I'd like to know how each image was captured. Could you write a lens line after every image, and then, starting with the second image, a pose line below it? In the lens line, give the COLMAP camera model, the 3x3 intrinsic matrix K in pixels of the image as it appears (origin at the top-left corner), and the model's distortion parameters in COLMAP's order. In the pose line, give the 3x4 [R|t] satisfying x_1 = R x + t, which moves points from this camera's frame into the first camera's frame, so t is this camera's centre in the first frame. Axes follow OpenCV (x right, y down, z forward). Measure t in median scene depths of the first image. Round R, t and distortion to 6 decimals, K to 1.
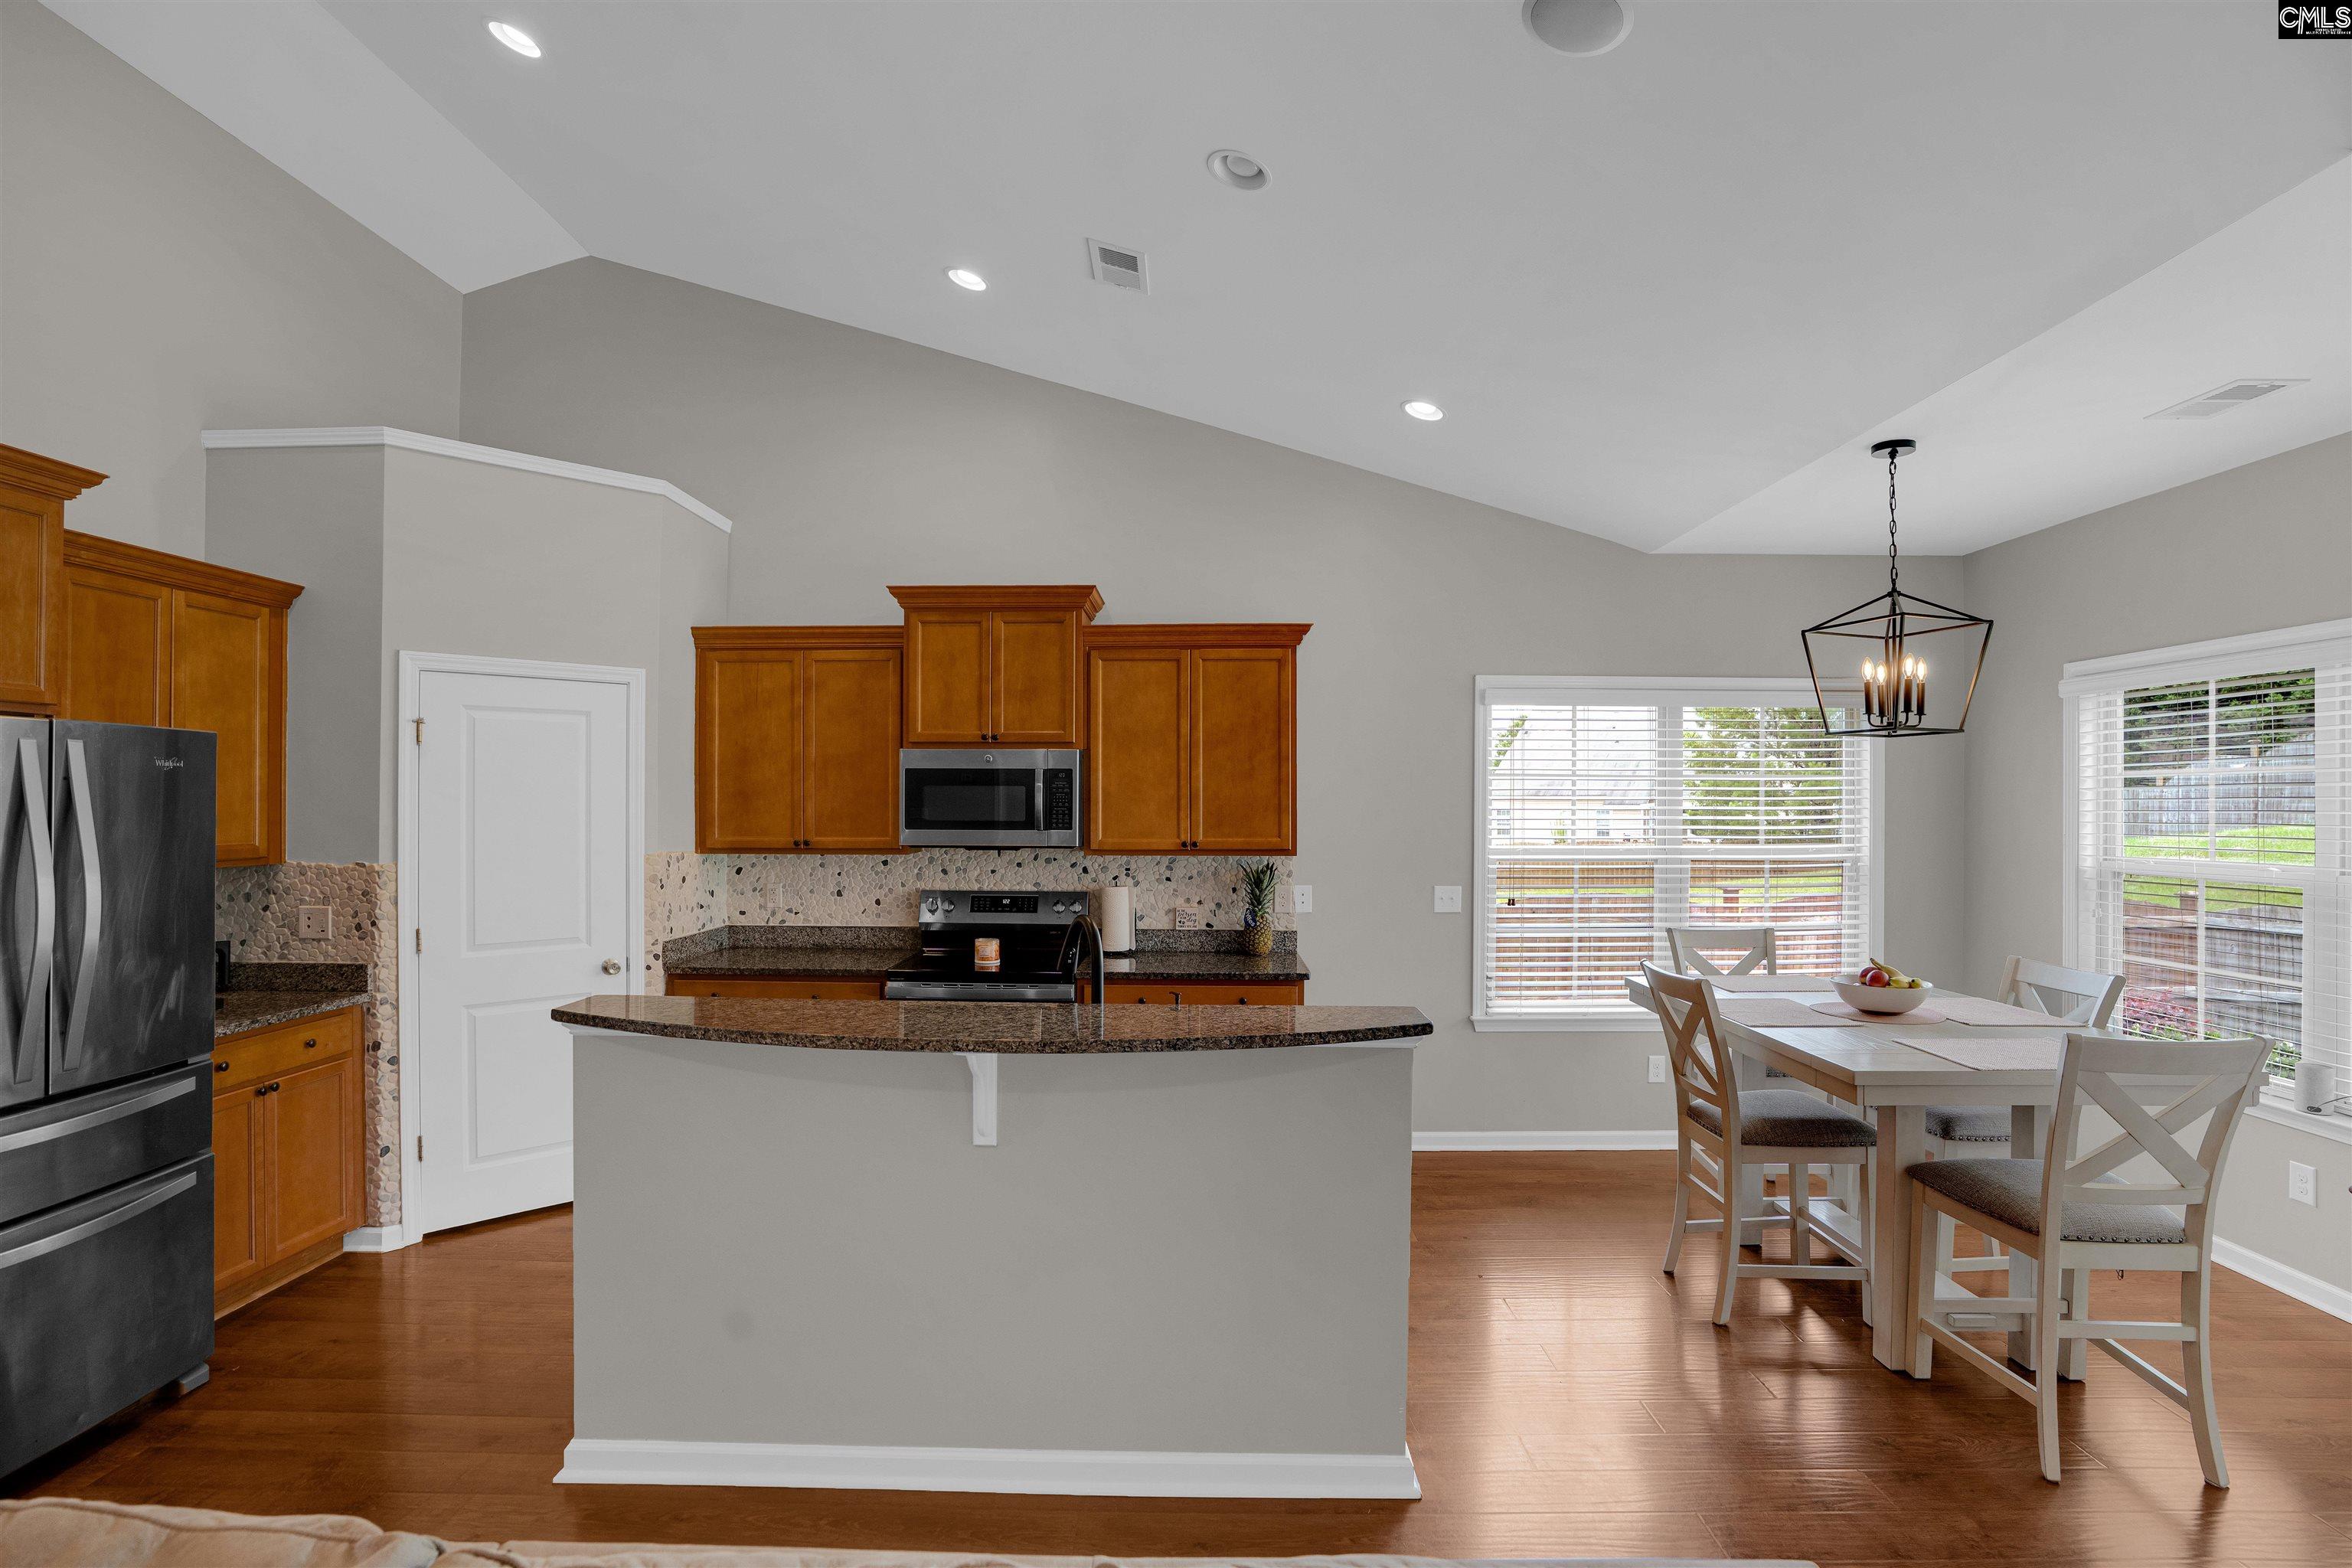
lens RADIAL K [[1097.3, 0, 1180.4], [0, 1097.3, 800.5], [0, 0, 1]] dist [-0.070143, 0.027594]
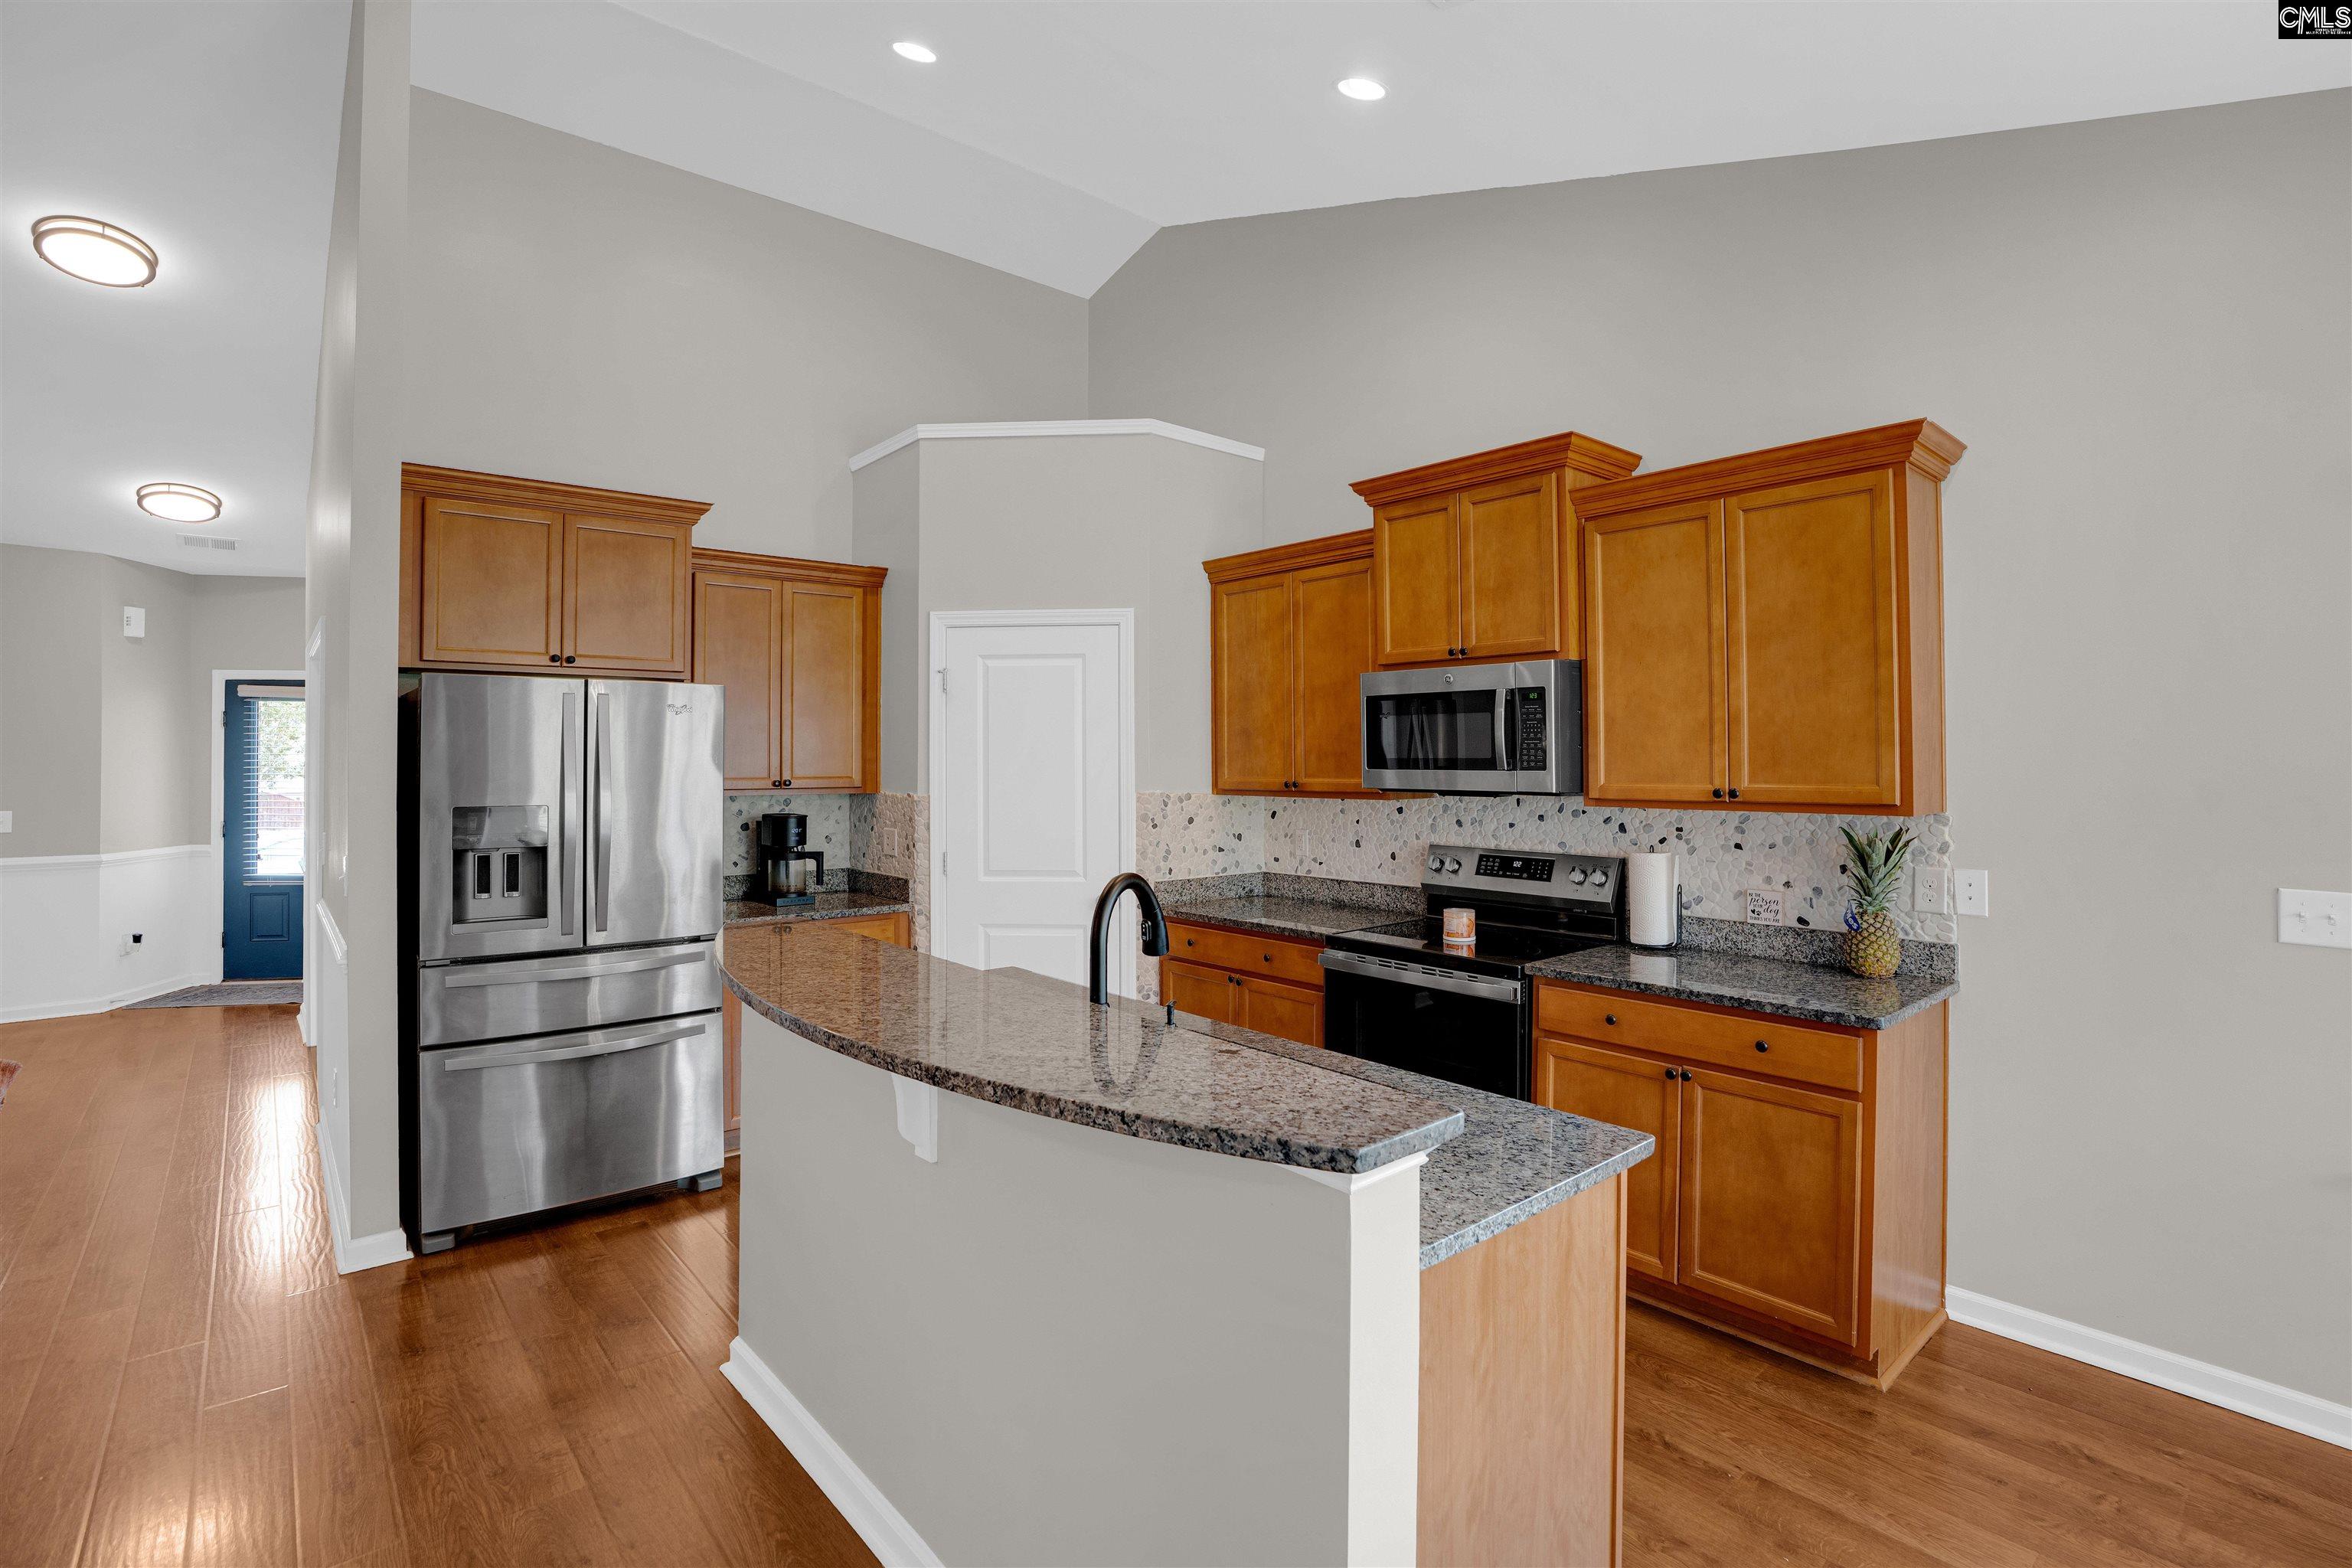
lens RADIAL K [[1106.4, 0, 1186.1], [0, 1106.4, 747.2], [0, 0, 1]] dist [-0.074006, 0.030449]
pose [[0.664474, -0.011914, -0.747217, 0.279508], [0.006077, 0.999926, -0.010539, 0.017028], [0.747287, 0.002462, 0.664497, 0.325596]]
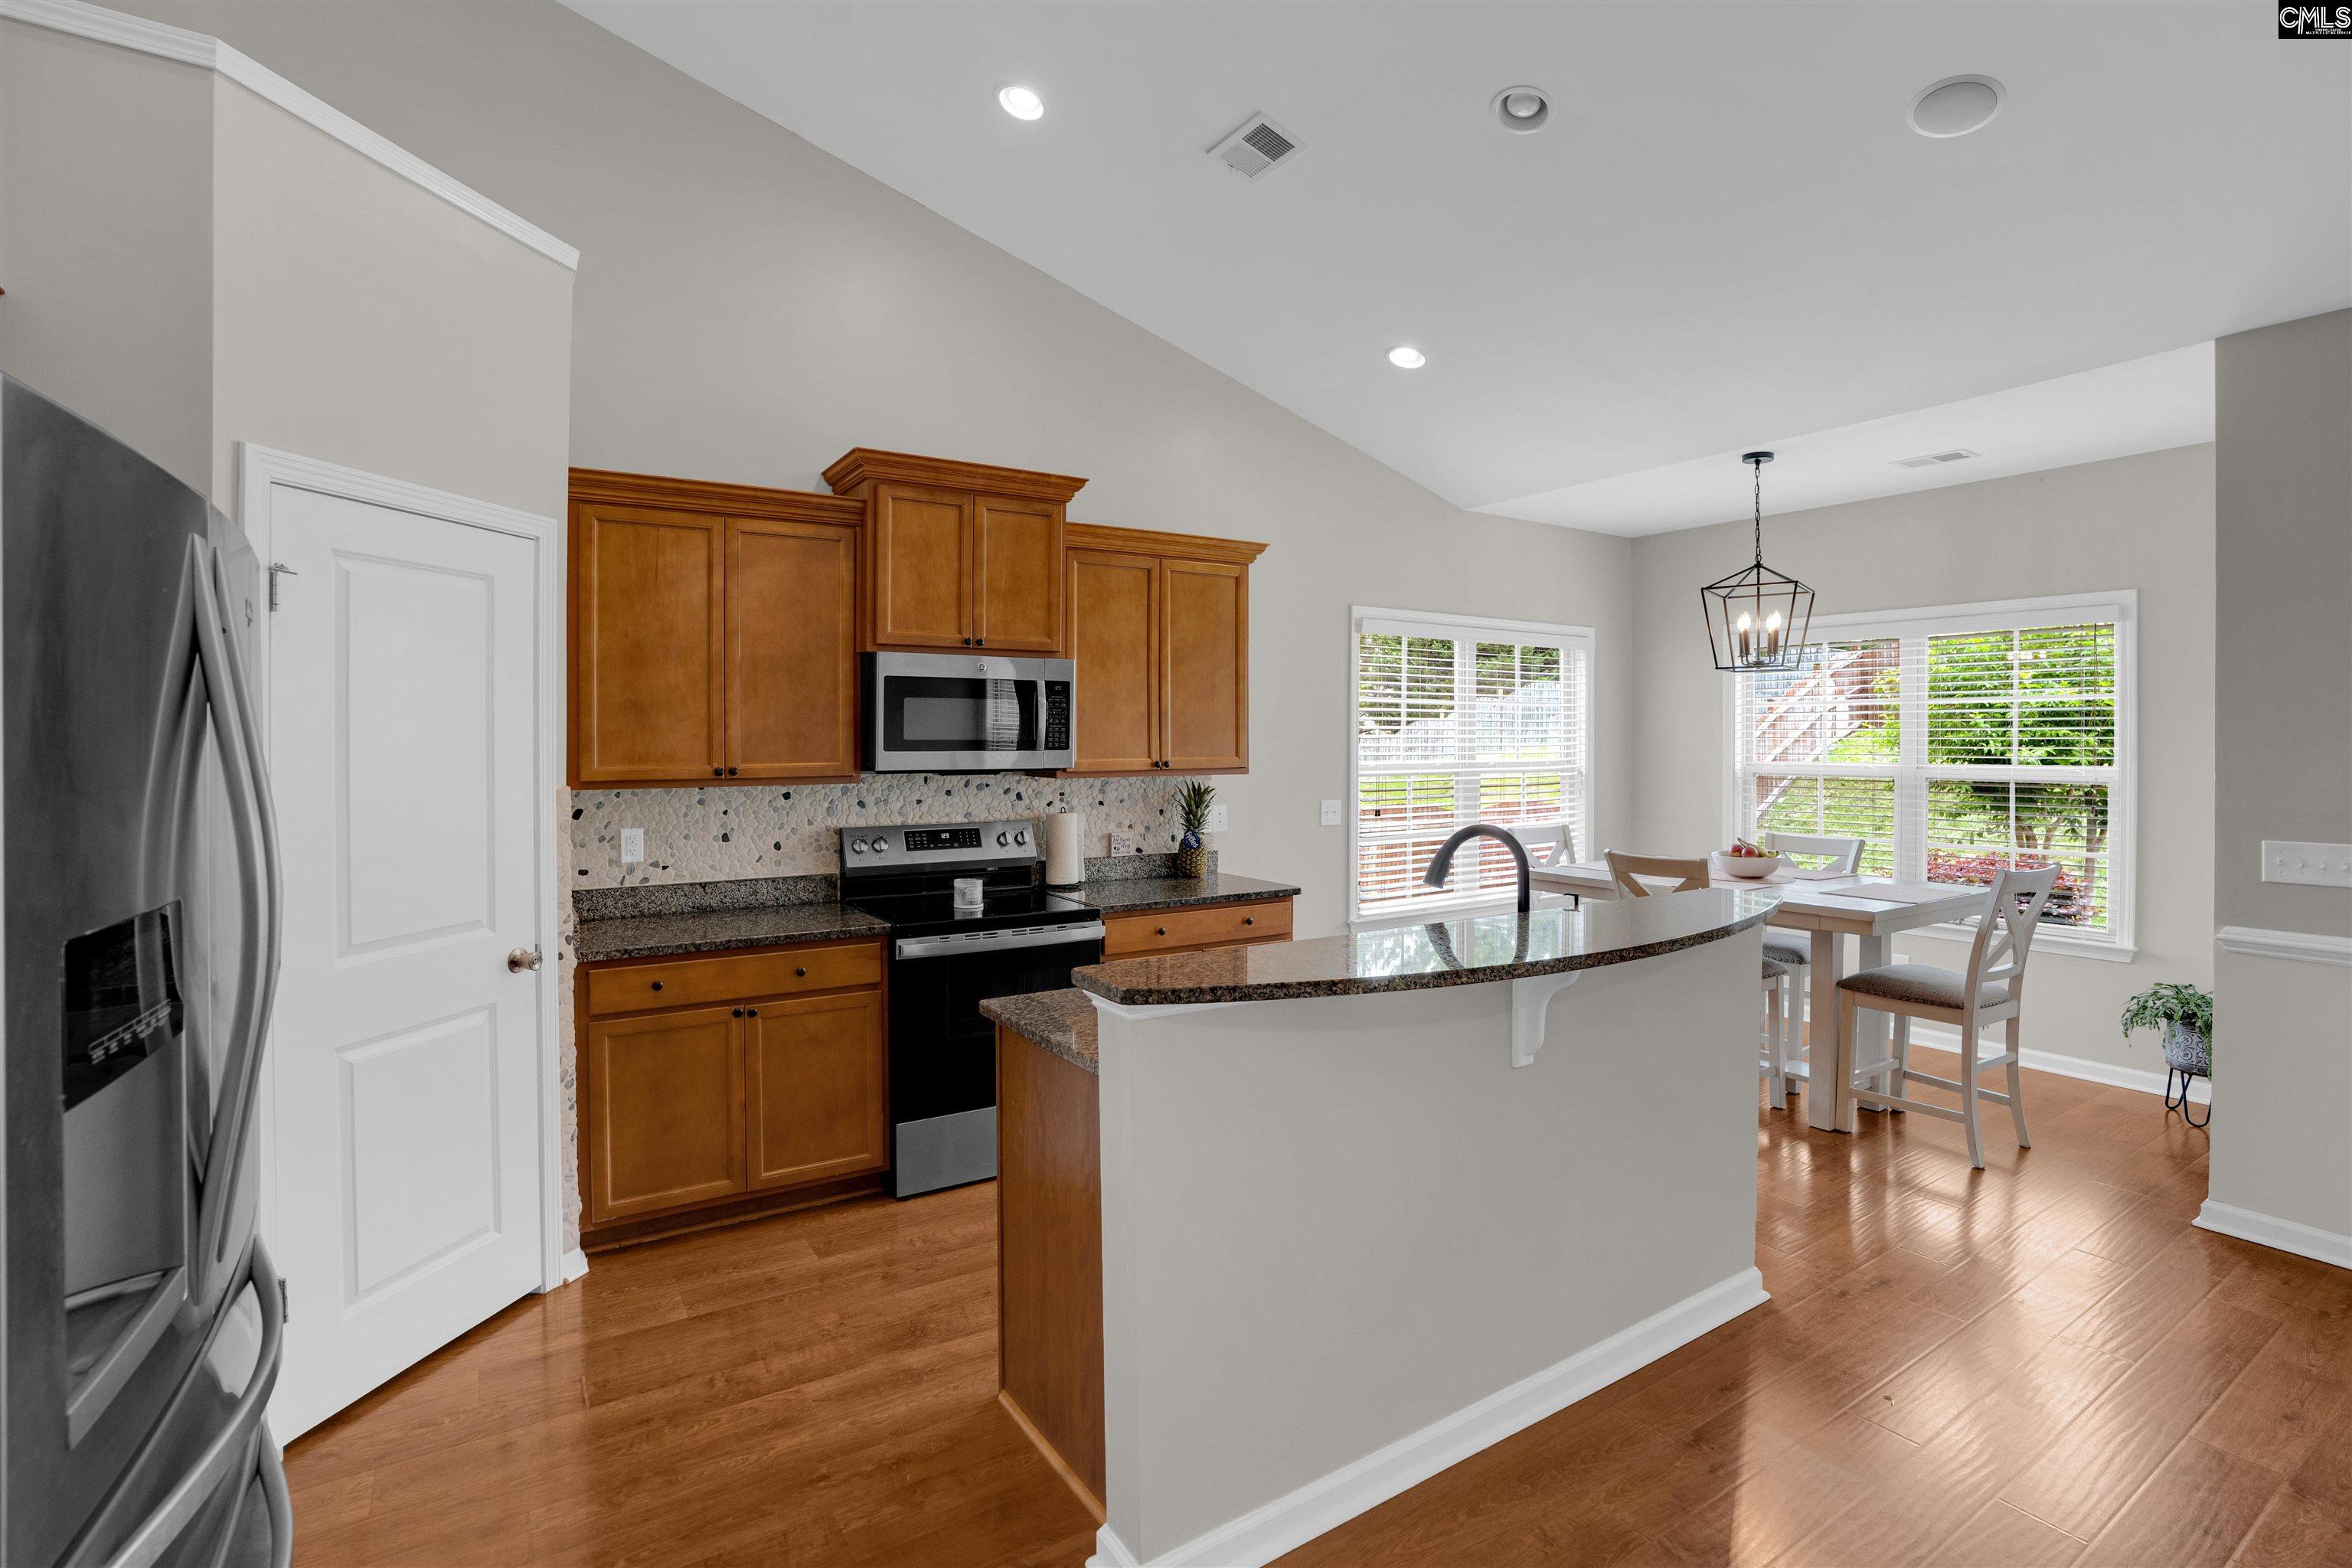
lens RADIAL K [[1106.4, 0, 1186.1], [0, 1106.4, 747.2], [0, 0, 1]] dist [-0.074006, 0.030449]
pose [[0.829979, -0.008420, 0.557731, -0.505627], [-0.000847, 0.999866, 0.016356, 0.009264], [-0.557794, -0.014047, 0.829861, 0.193432]]
